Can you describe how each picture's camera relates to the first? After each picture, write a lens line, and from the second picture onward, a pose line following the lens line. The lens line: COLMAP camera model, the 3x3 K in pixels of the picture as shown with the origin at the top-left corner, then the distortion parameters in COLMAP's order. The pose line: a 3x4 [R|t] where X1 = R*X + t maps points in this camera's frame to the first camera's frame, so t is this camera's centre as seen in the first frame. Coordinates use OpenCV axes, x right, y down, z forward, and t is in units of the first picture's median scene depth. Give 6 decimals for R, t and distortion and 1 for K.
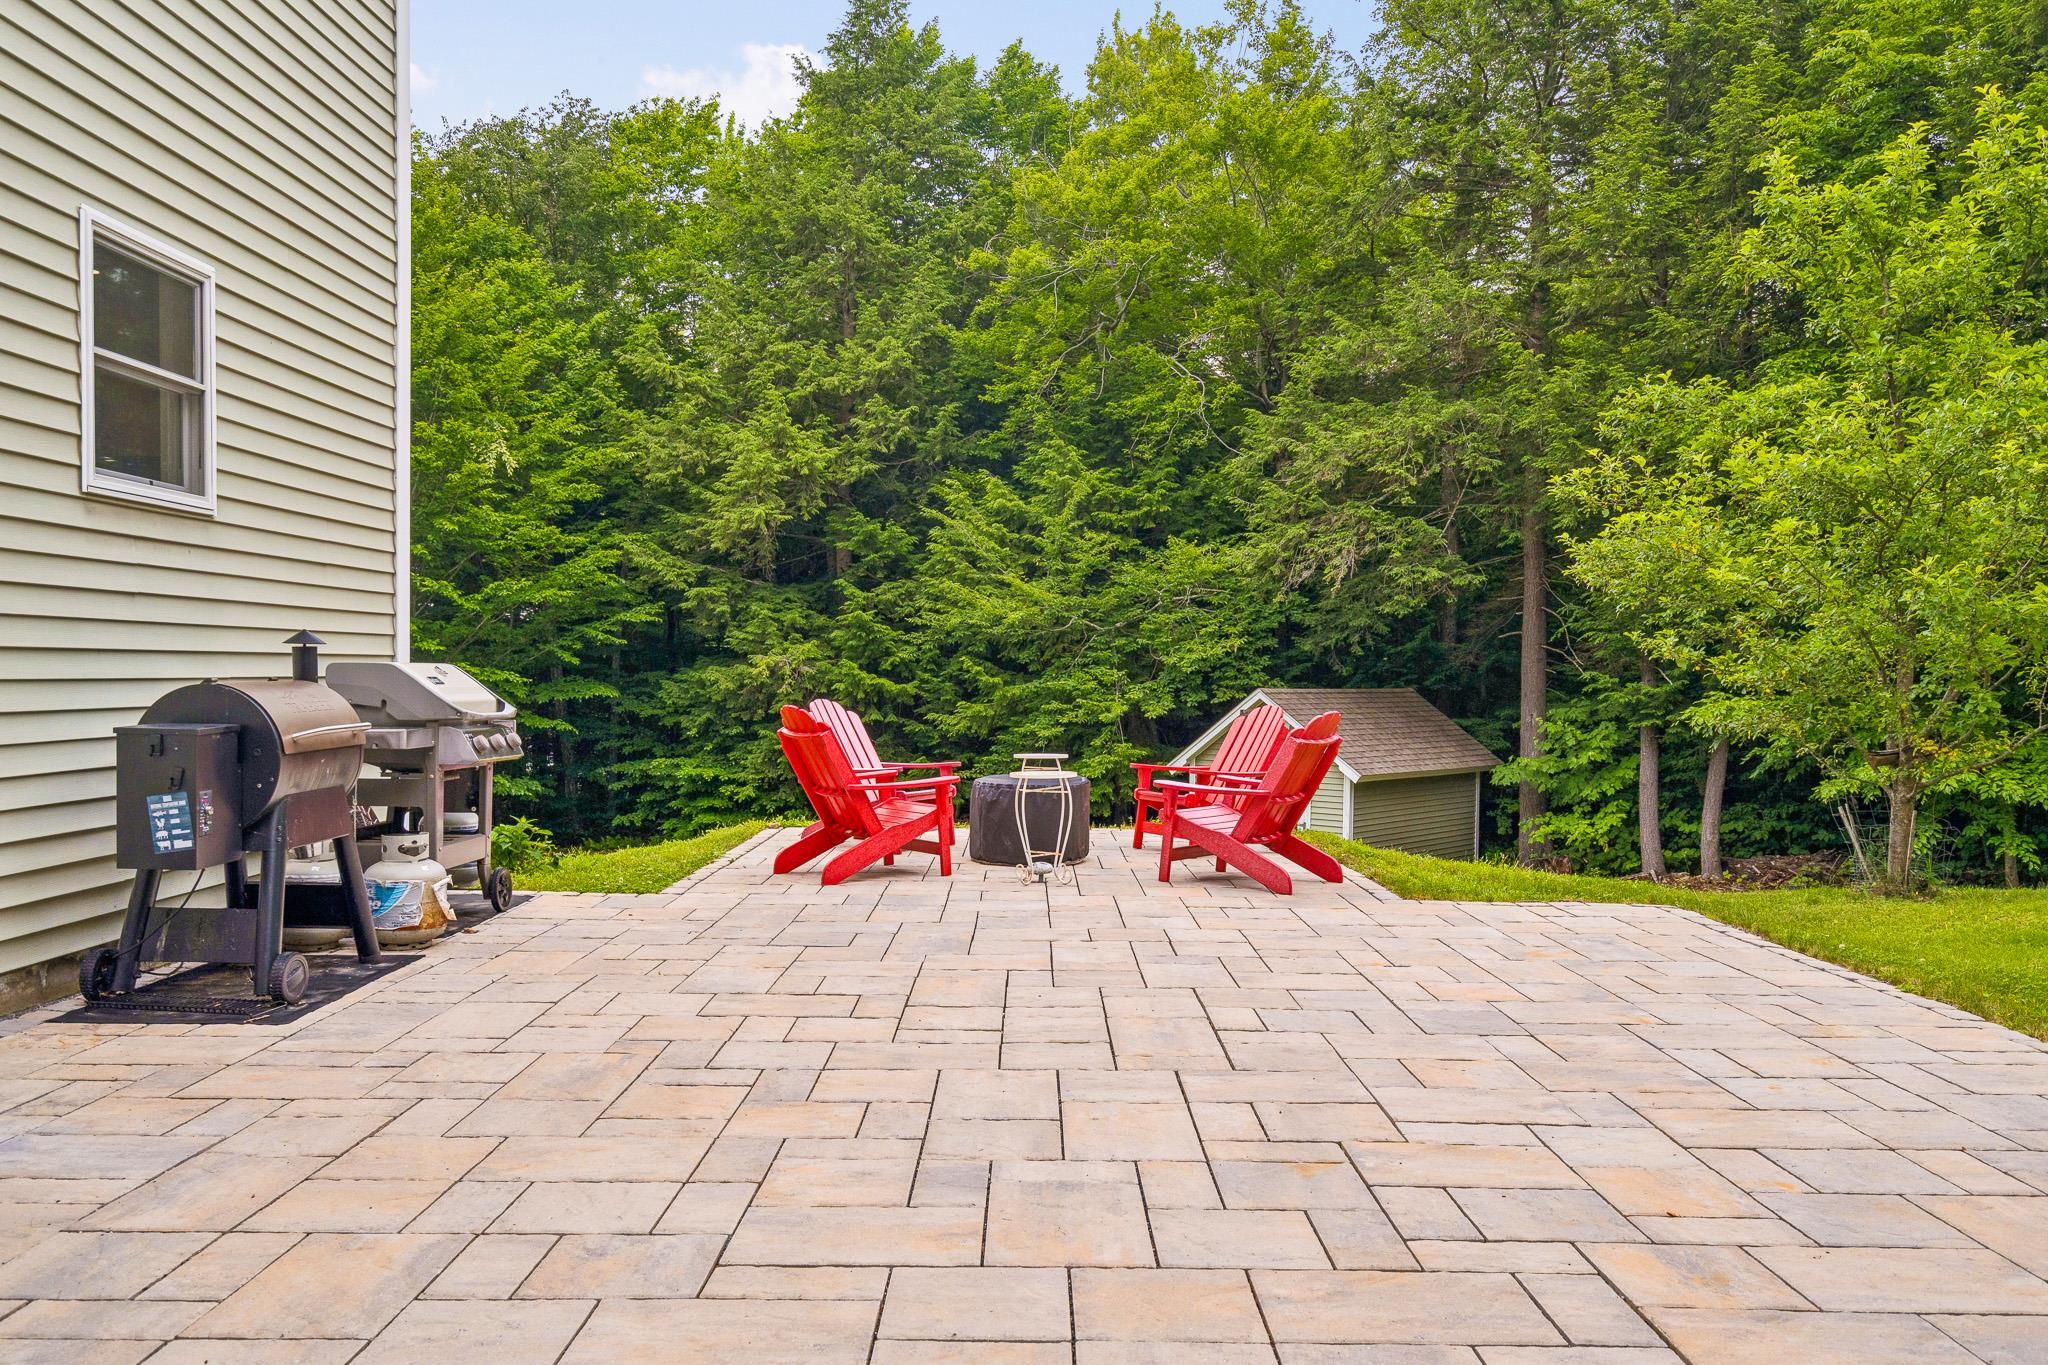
lens RADIAL K [[1599.5, 0, 1023.2], [0, 1599.5, 693.7], [0, 0, 1]] dist [0.015825, 0.001696]
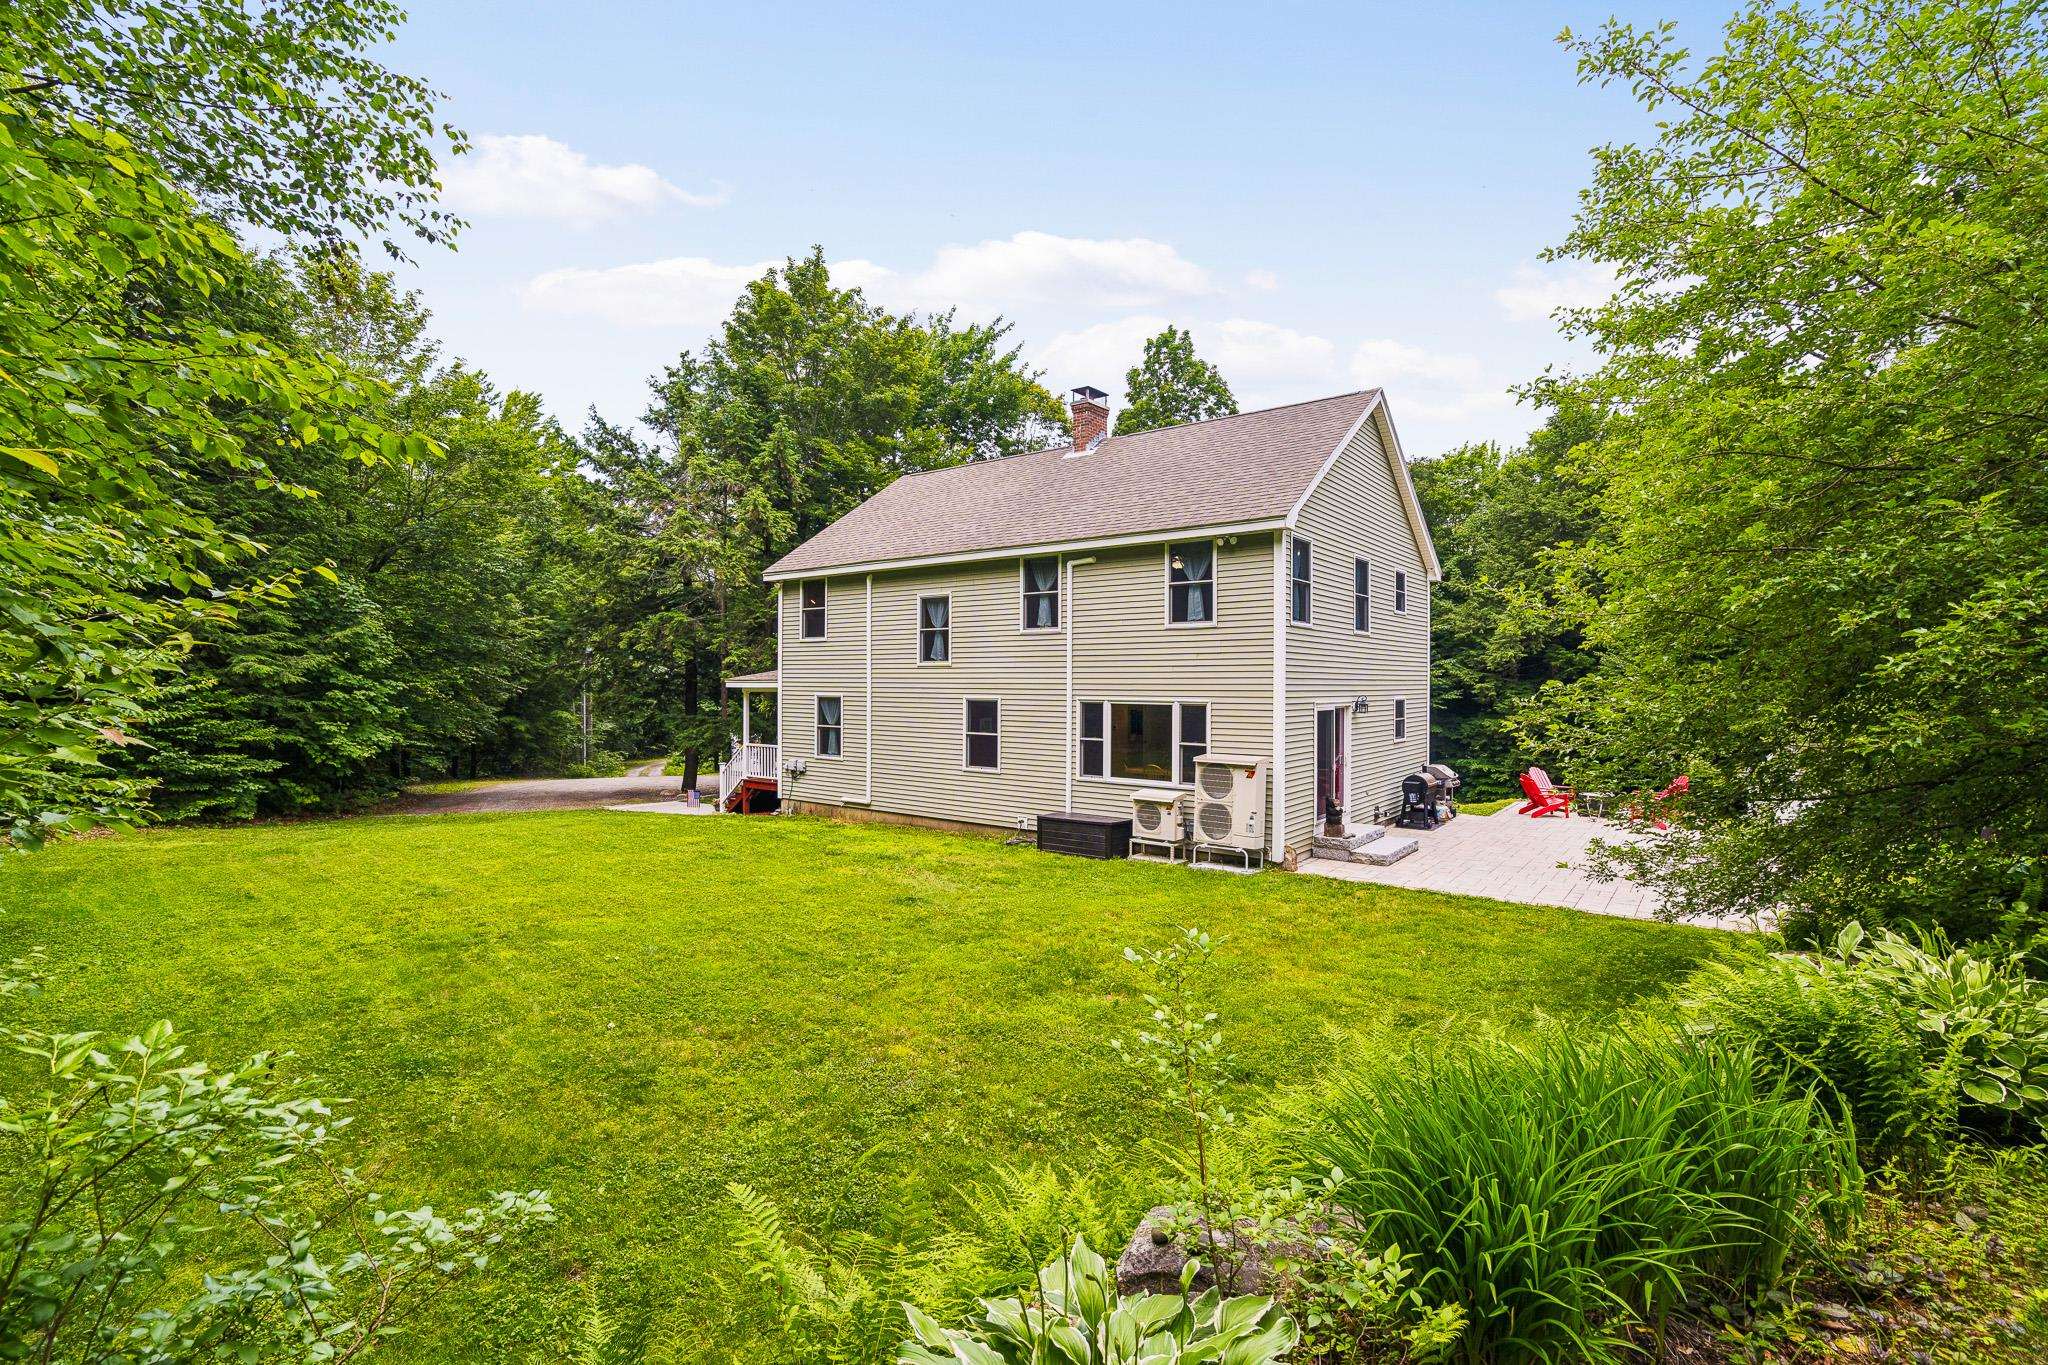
lens RADIAL K [[932.2, 0, 1008.7], [0, 932.2, 673.7], [0, 0, 1]] dist [-0.001865, 0.001208]
pose [[0.793014, -0.008778, -0.609140, 0.075652], [-0.005974, 0.999736, -0.022184, -0.053020], [0.609174, 0.021231, 0.792752, -0.484216]]
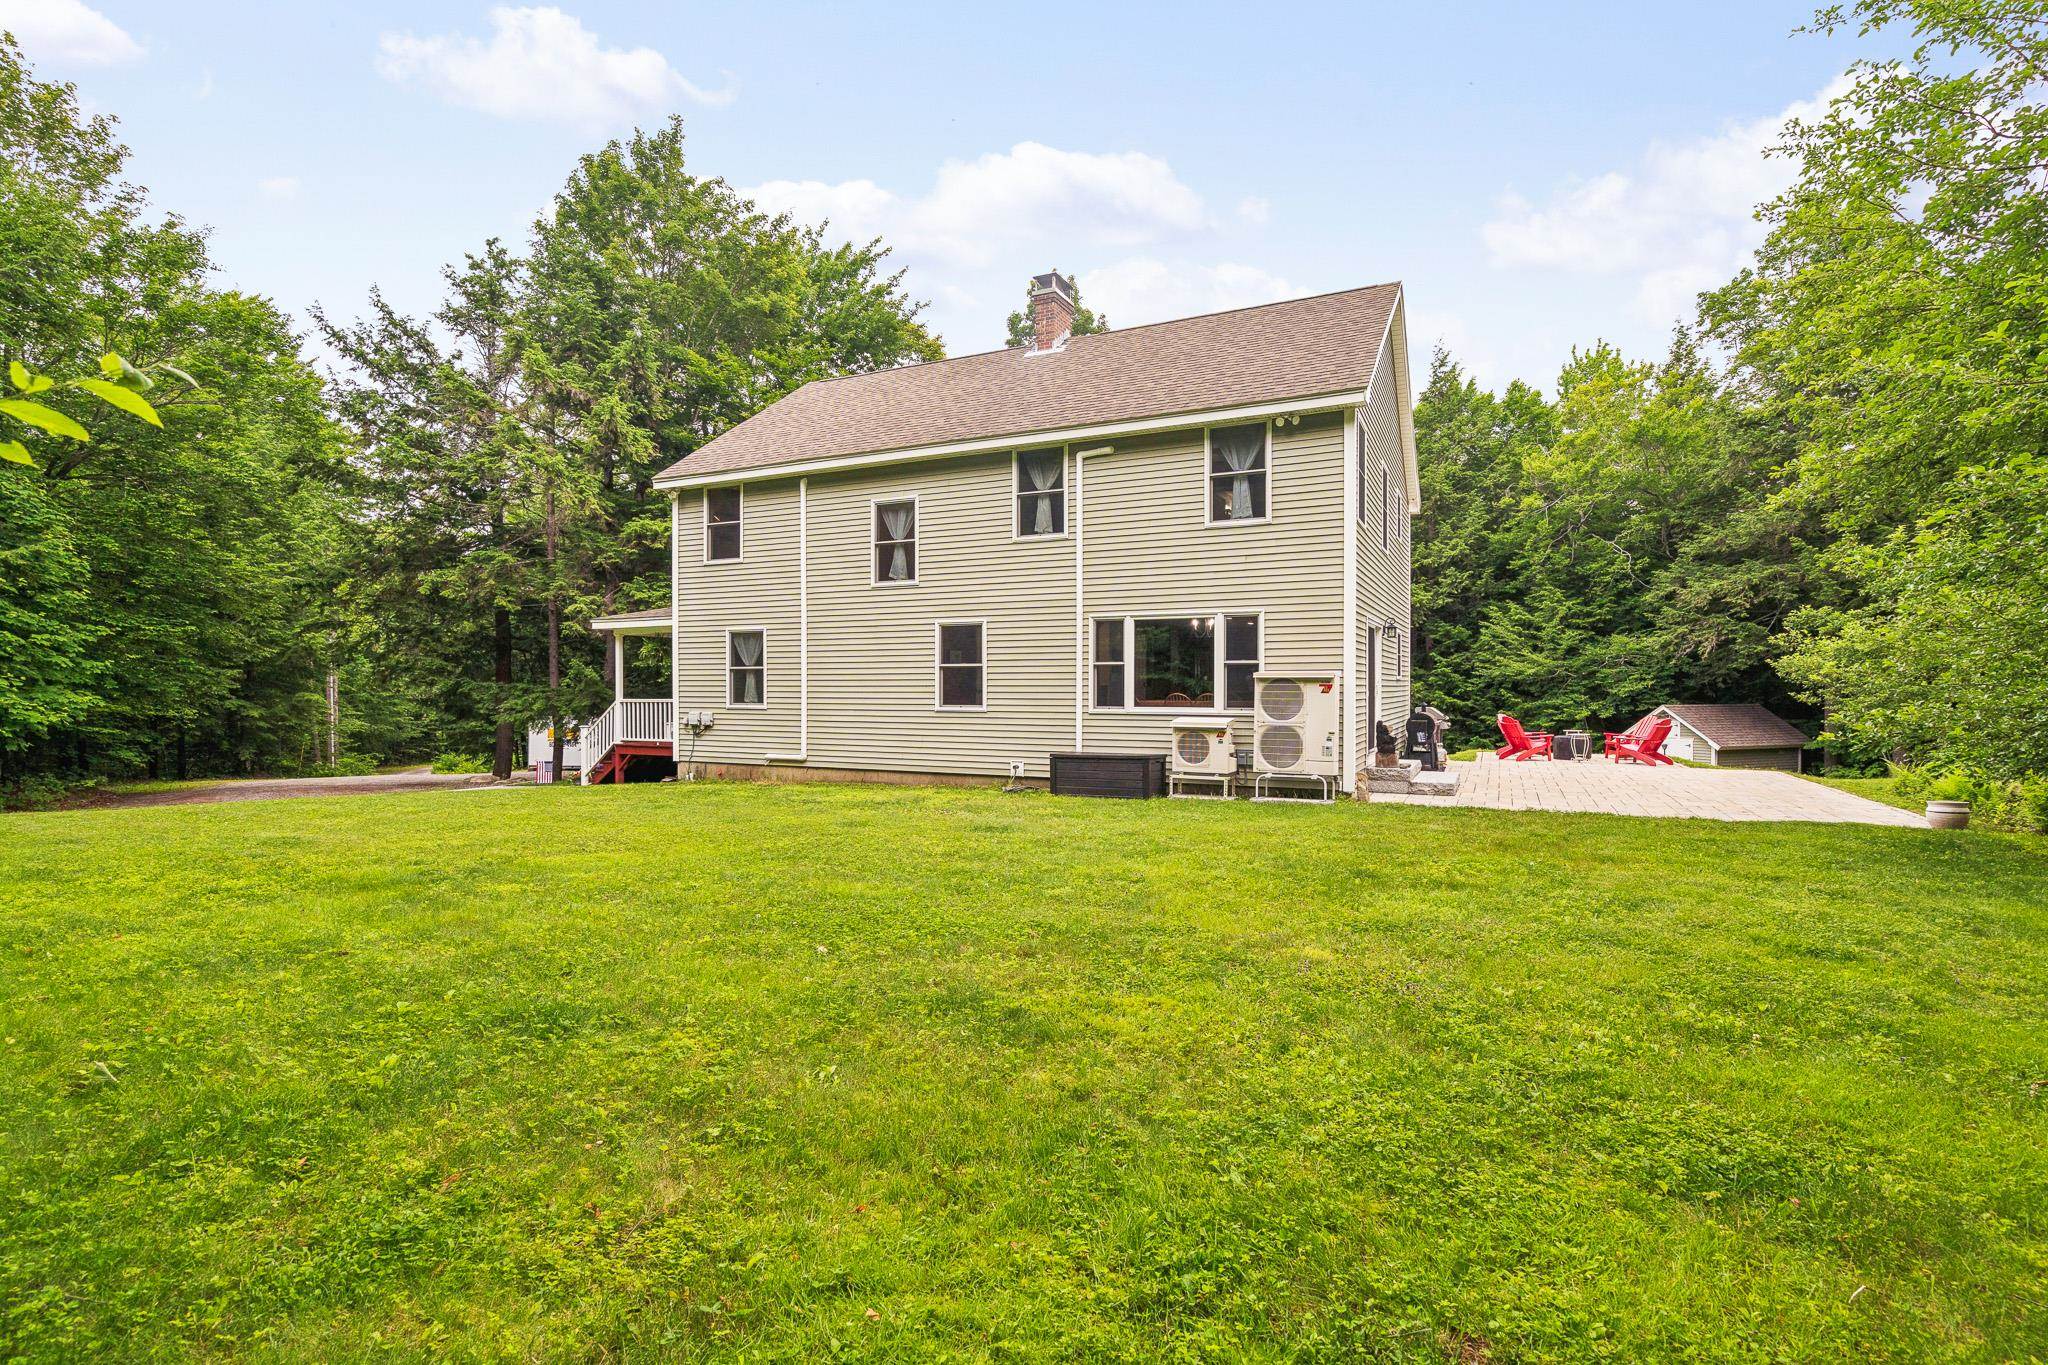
lens RADIAL K [[983.2, 0, 1017.8], [0, 983.2, 681.3], [0, 0, 1]] dist [0.003609, -0.001029]
pose [[0.901950, -0.010410, -0.431715, -0.052199], [0.001708, 0.999788, -0.020541, -0.007763], [0.431837, 0.017789, 0.901776, -0.476707]]
